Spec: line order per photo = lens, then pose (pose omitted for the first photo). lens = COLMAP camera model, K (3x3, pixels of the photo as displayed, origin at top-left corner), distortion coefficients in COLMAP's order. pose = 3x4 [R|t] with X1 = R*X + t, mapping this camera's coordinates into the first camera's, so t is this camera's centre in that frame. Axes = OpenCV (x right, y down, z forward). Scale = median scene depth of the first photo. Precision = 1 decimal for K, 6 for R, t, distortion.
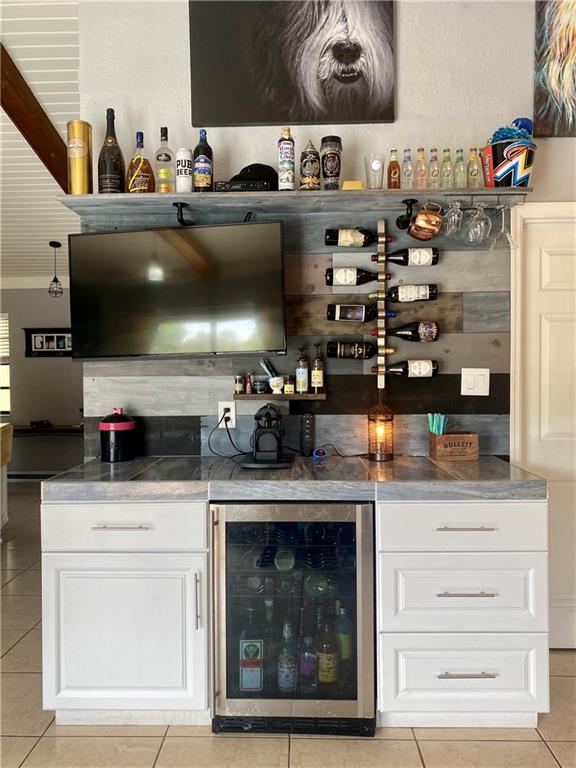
lens RADIAL K [[566.7, 0, 288.0], [0, 566.7, 384.0], [0, 0, 1]] dist [0.044555, -0.053391]
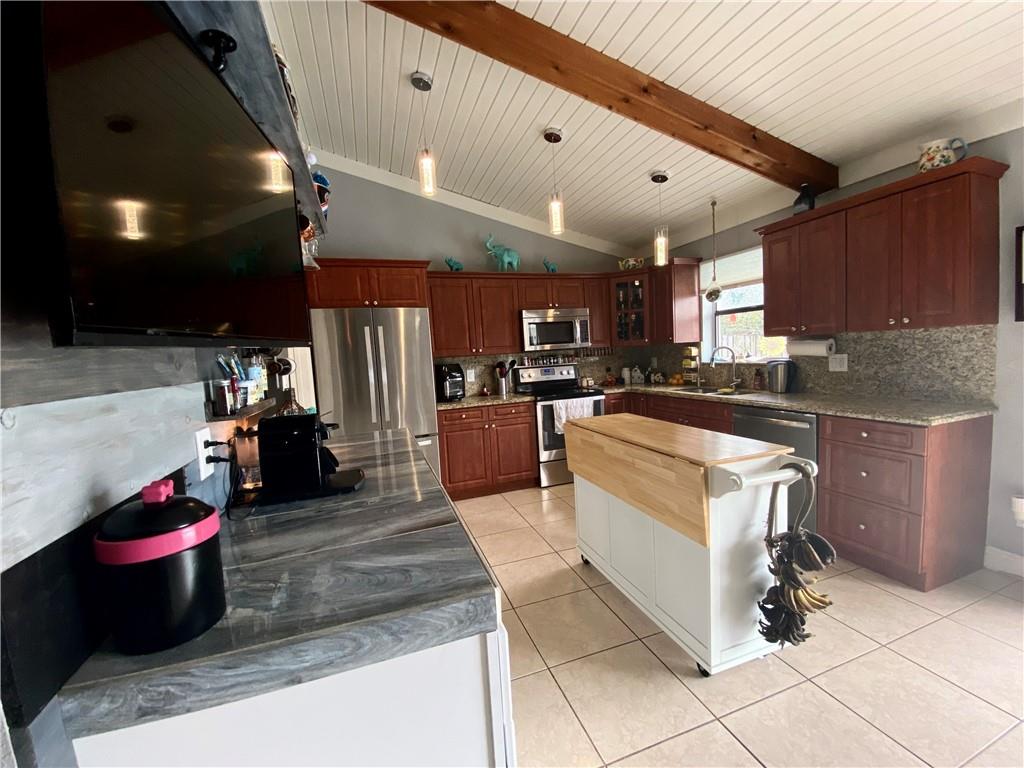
lens RADIAL K [[413.9, 0, 514.7], [0, 413.9, 386.5], [0, 0, 1]] dist [0.013483, -0.024040]
pose [[-0.352875, -0.048560, 0.934409, -0.608496], [0.082088, 0.993195, 0.082615, -0.019483], [-0.932063, 0.105856, -0.346488, 0.885570]]
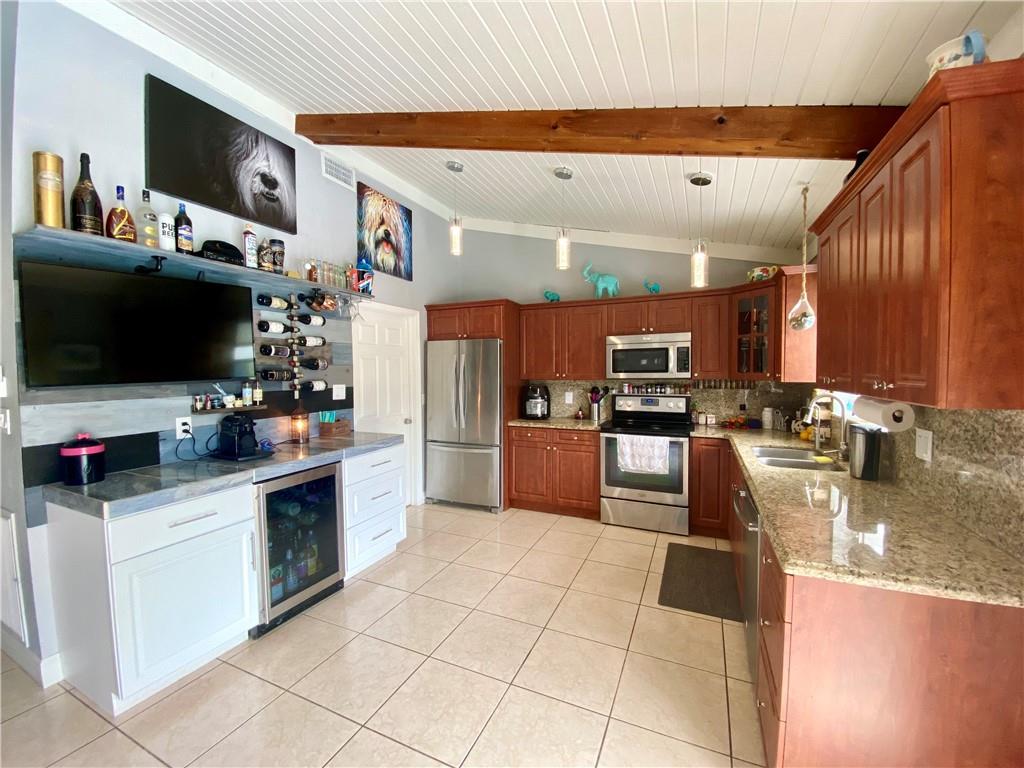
lens RADIAL K [[413.9, 0, 514.7], [0, 413.9, 386.5], [0, 0, 1]] dist [0.013483, -0.024040]
pose [[0.381192, -0.036167, 0.923788, -0.691991], [0.026569, 0.999250, 0.028158, -0.044404], [-0.924114, 0.013811, 0.381867, -0.024067]]
